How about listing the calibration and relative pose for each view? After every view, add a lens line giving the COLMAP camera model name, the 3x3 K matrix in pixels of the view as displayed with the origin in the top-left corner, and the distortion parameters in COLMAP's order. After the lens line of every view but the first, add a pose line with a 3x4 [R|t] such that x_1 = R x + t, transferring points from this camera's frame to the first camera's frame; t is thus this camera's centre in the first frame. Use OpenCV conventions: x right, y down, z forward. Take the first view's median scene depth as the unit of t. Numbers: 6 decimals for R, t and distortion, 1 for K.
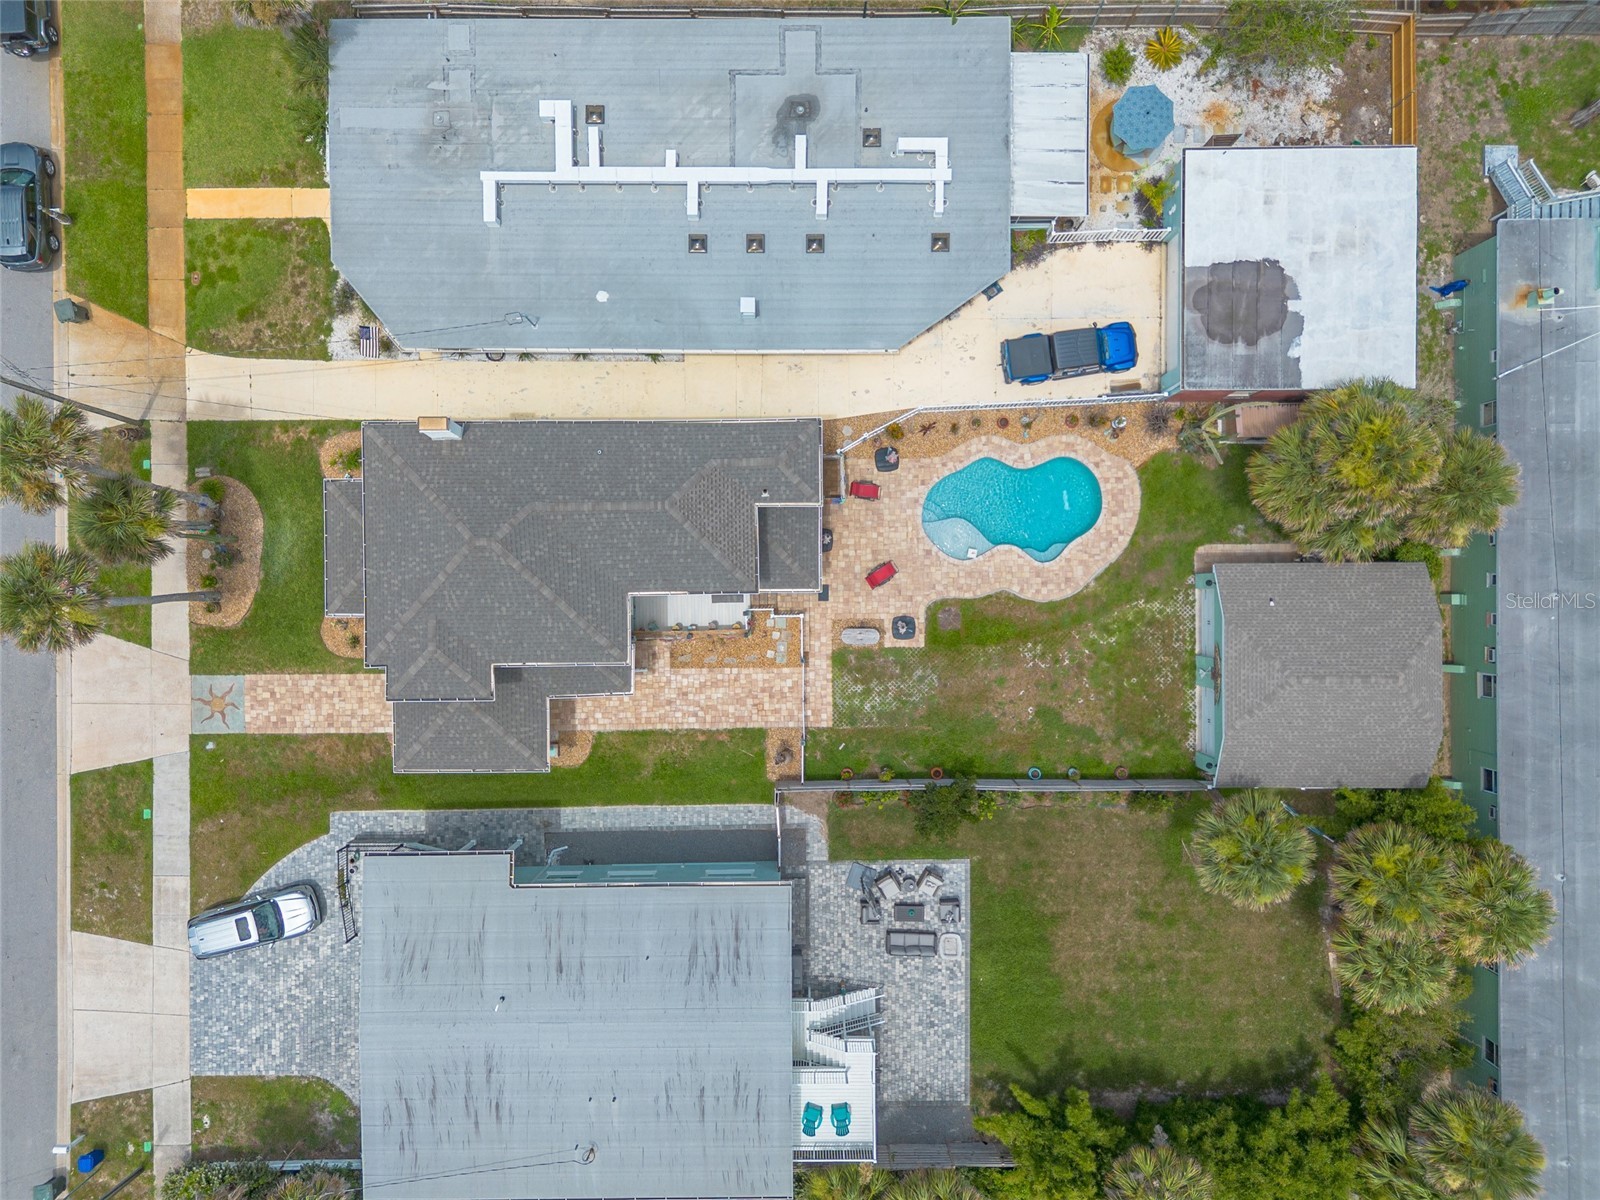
lens RADIAL K [[1130.3, 0, 800.0], [0, 1130.3, 600.0], [0, 0, 1]] dist [0.097837, -0.119673]
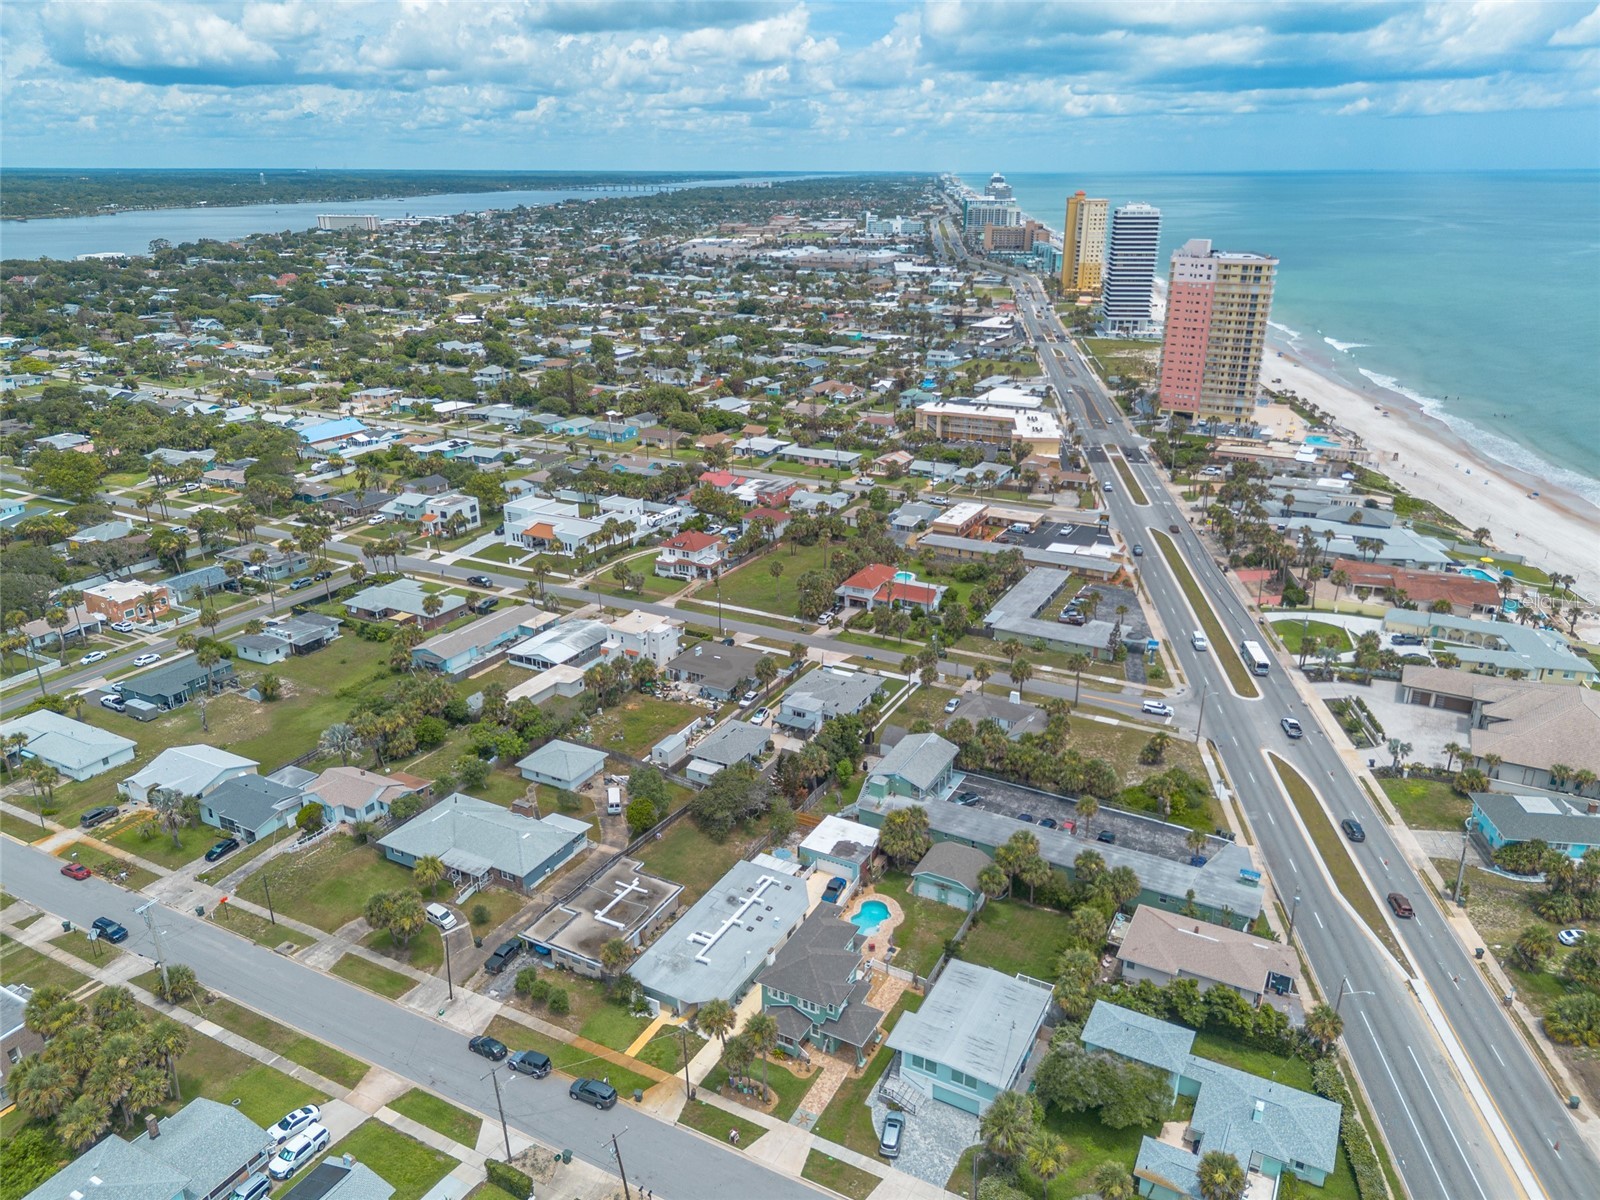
lens RADIAL K [[1114.5, 0, 797.1], [0, 1114.5, 653.1], [0, 0, 1]] dist [0.099189, -0.120040]
pose [[0.479529, -0.339155, 0.809337, -2.099596], [0.877507, 0.179177, -0.444834, 0.957440], [0.005853, 0.923509, 0.383532, -0.809513]]
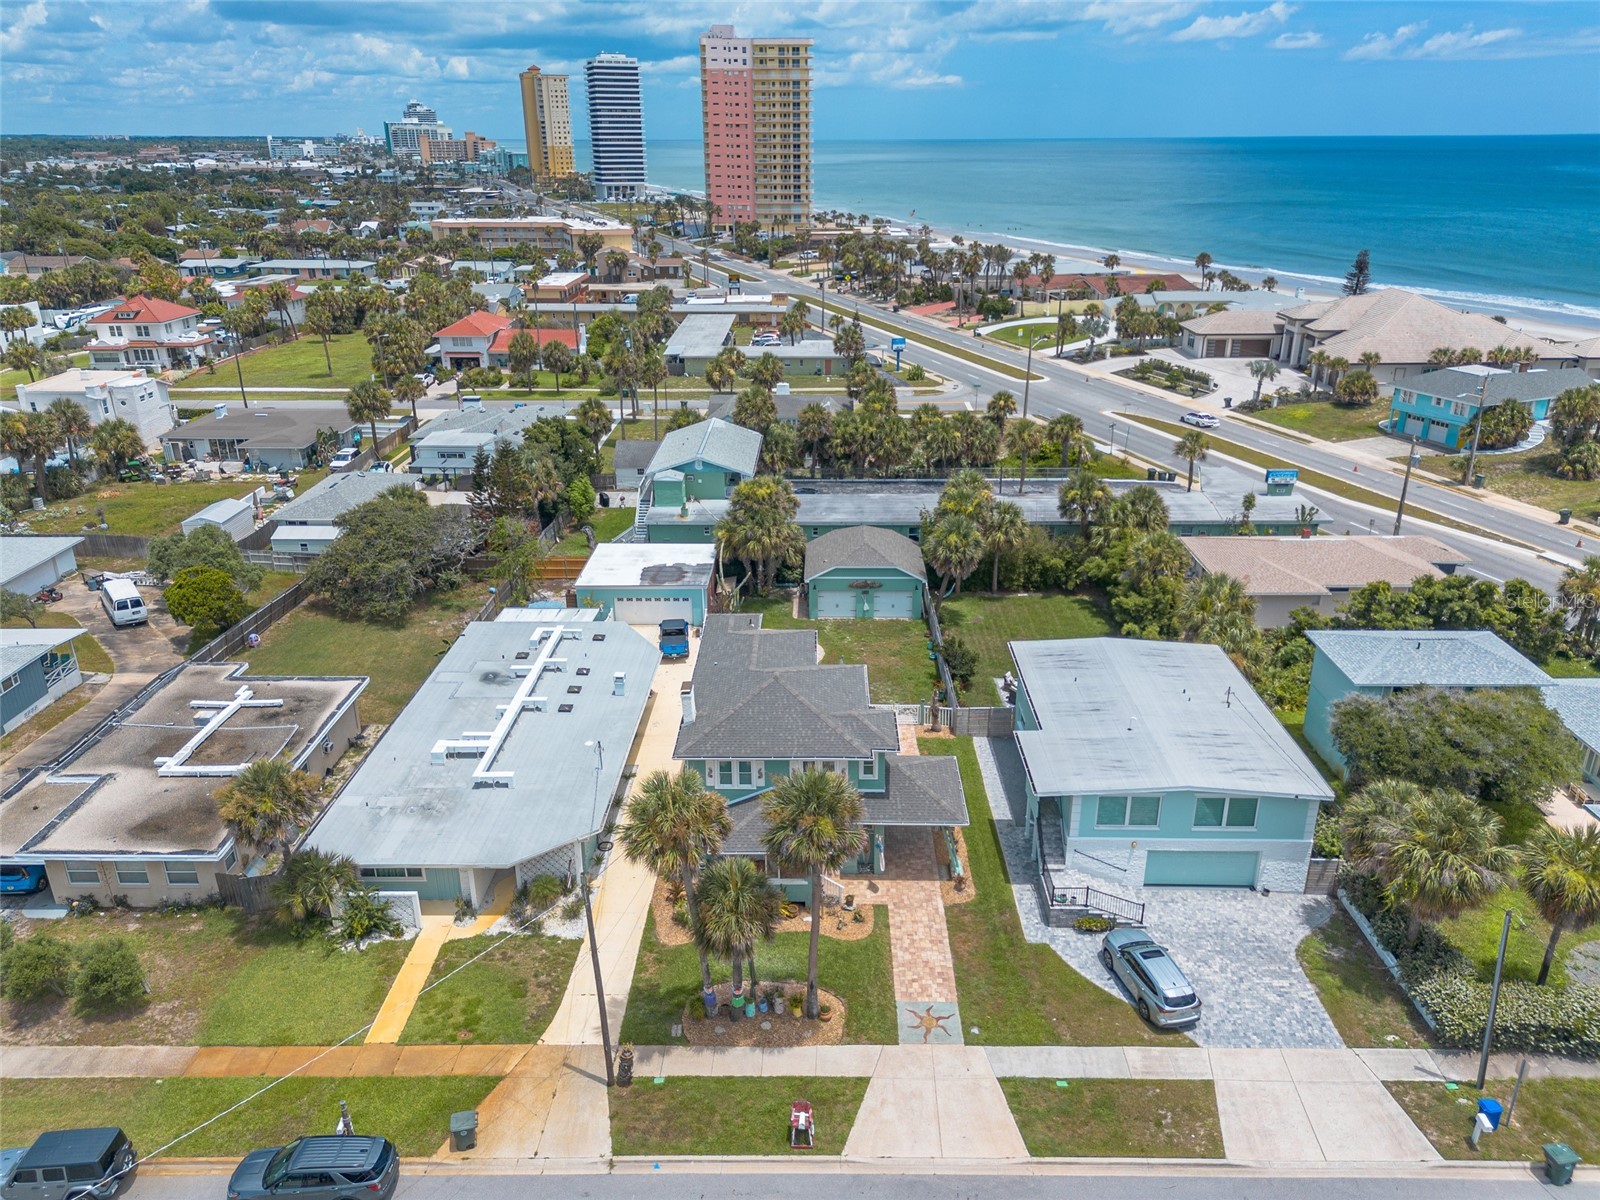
lens RADIAL K [[1138.8, 0, 811.0], [0, 1138.8, 592.5], [0, 0, 1]] dist [0.096592, -0.098742]
pose [[0.018824, -0.359752, 0.932858, -1.252880], [0.999776, -0.002293, -0.021059, 0.016464], [0.009715, 0.933045, 0.359628, 0.342417]]
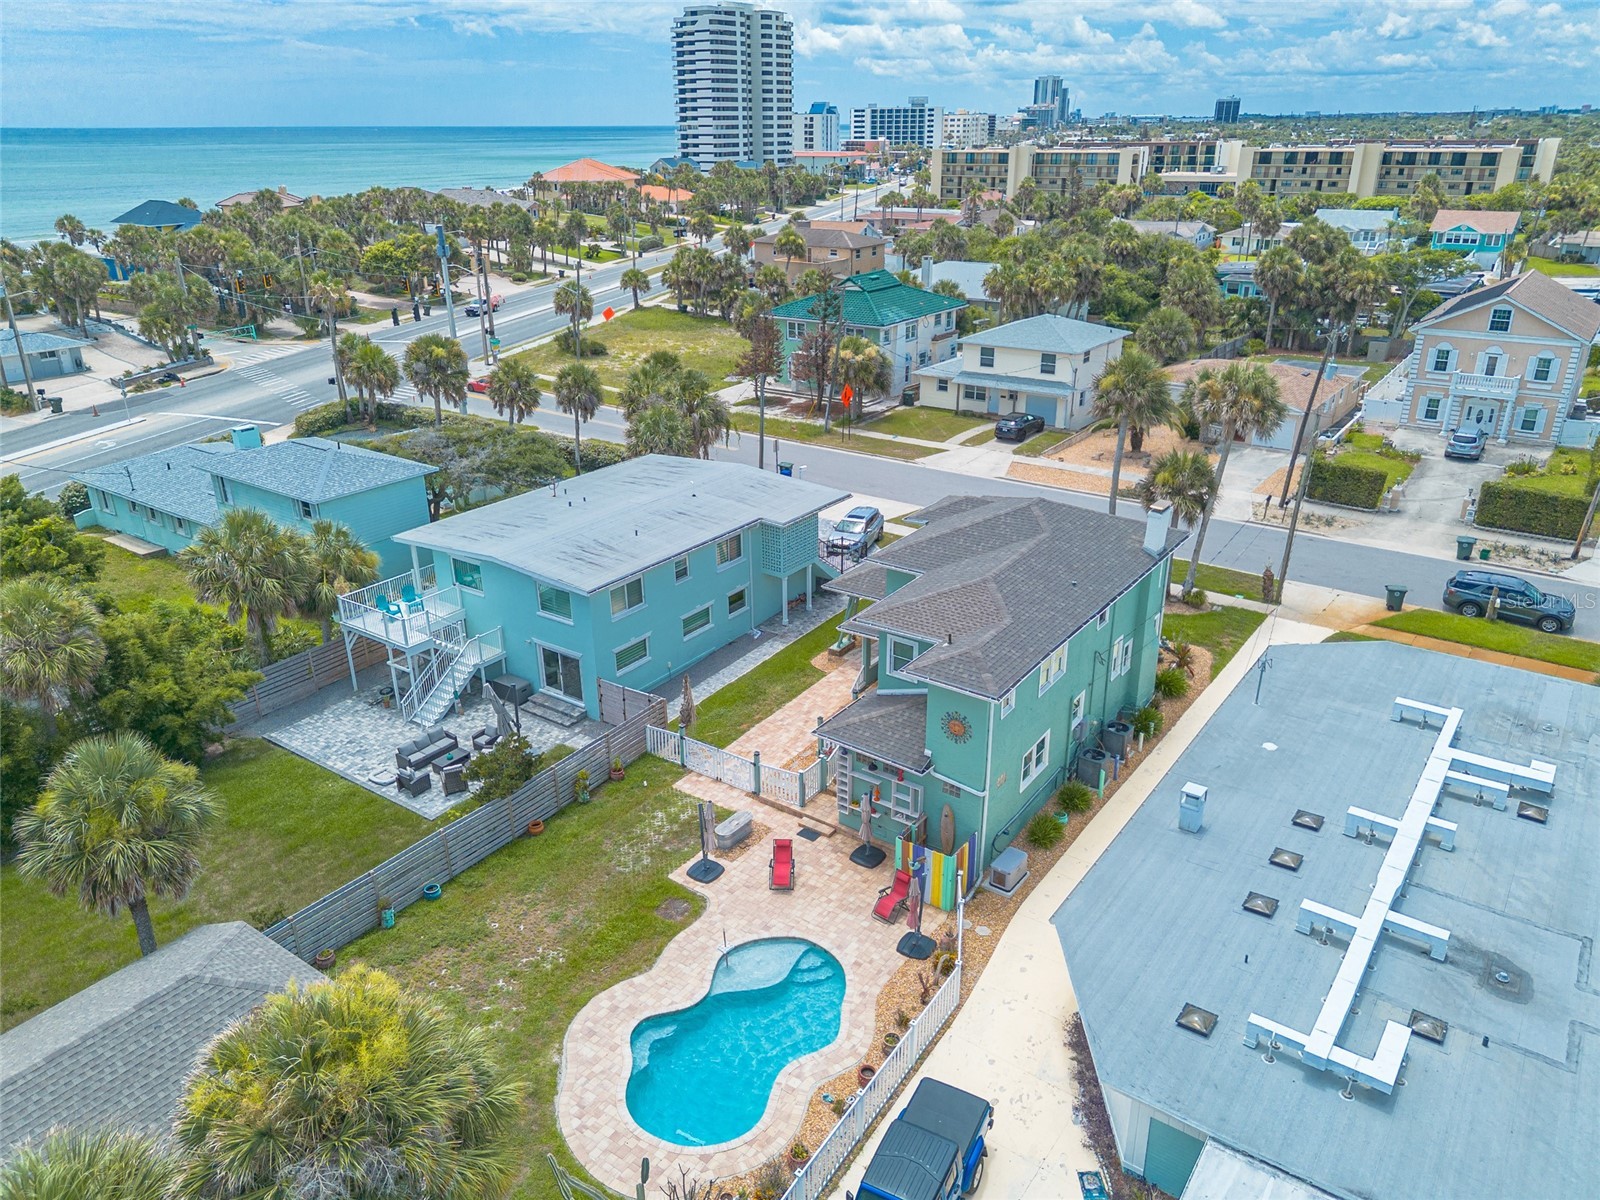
lens RADIAL K [[1130.3, 0, 800.0], [0, 1130.3, 600.0], [0, 0, 1]] dist [0.097837, -0.119673]
pose [[-0.588044, 0.324554, -0.740857, 0.547459], [-0.808780, -0.225828, 0.543026, -0.387412], [0.008935, 0.918513, 0.395289, 0.547018]]
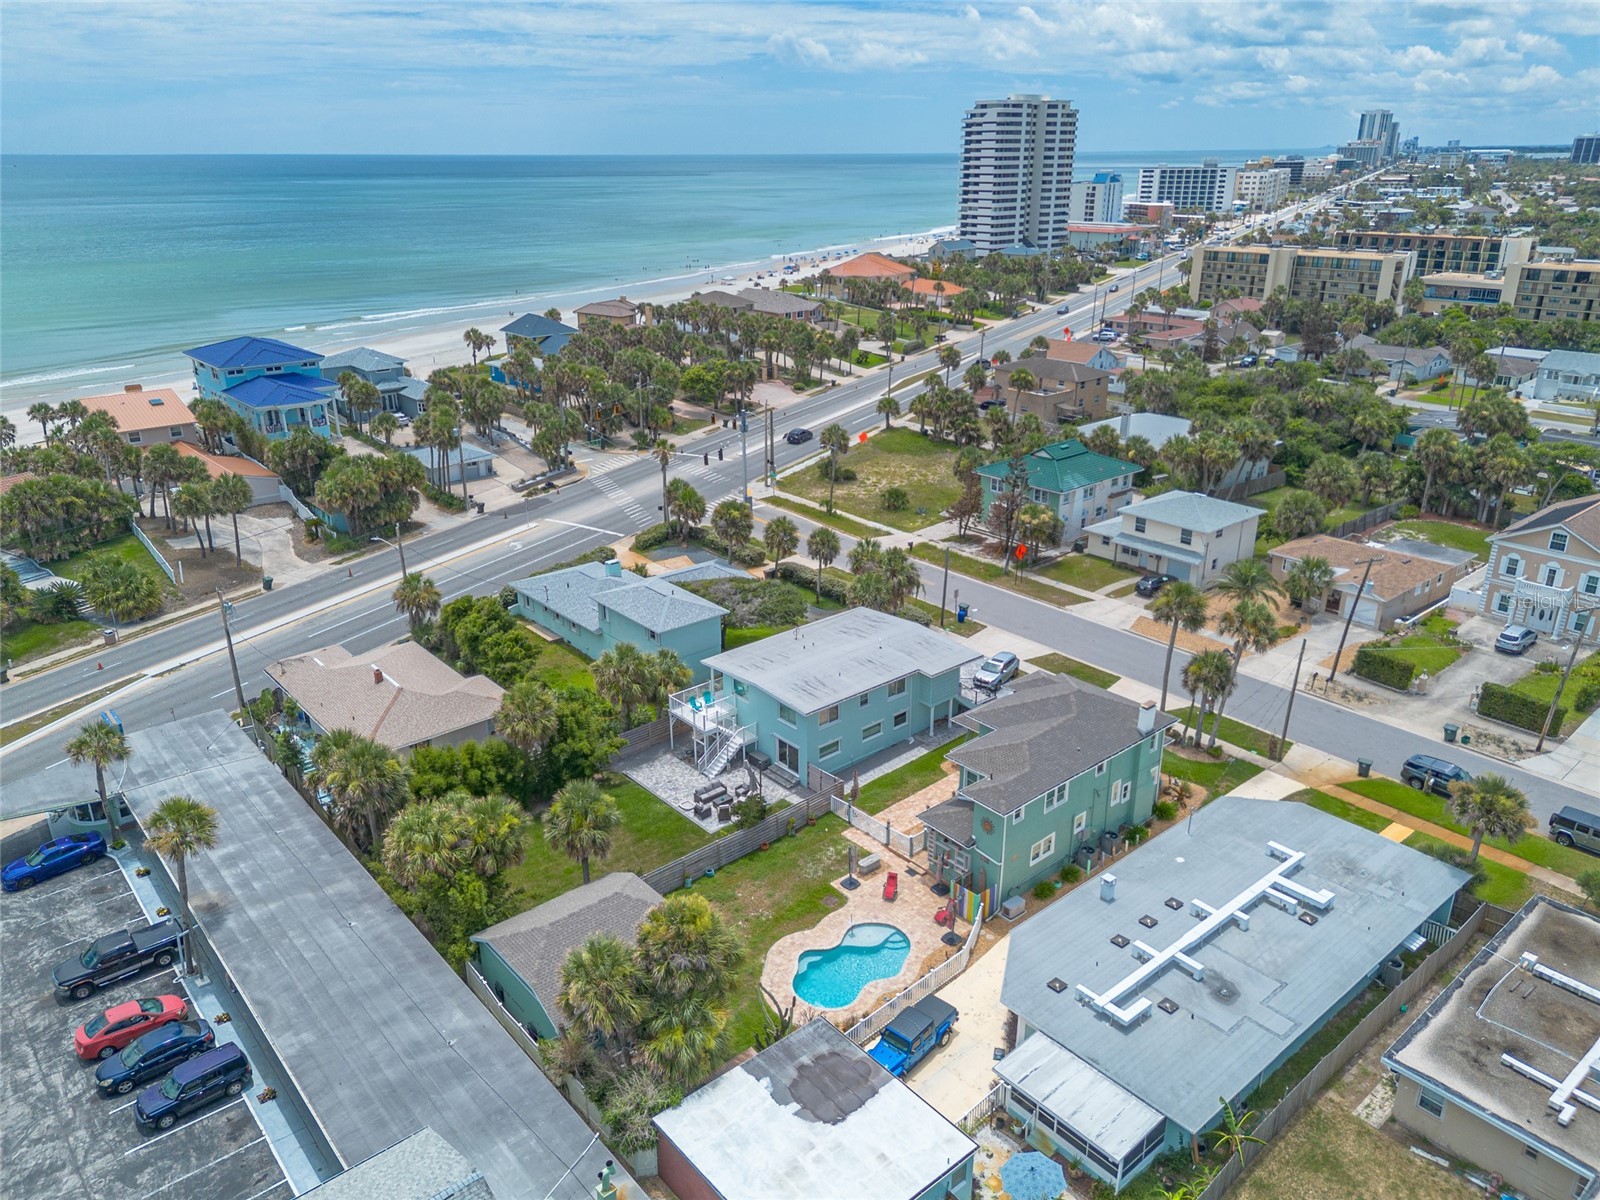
lens RADIAL K [[1138.8, 0, 811.0], [0, 1138.8, 592.5], [0, 0, 1]] dist [0.096592, -0.098742]
pose [[-0.757497, 0.241075, -0.606697, 0.879337], [-0.652836, -0.277144, 0.704980, -0.818352], [0.001811, 0.930094, 0.367318, 0.169832]]
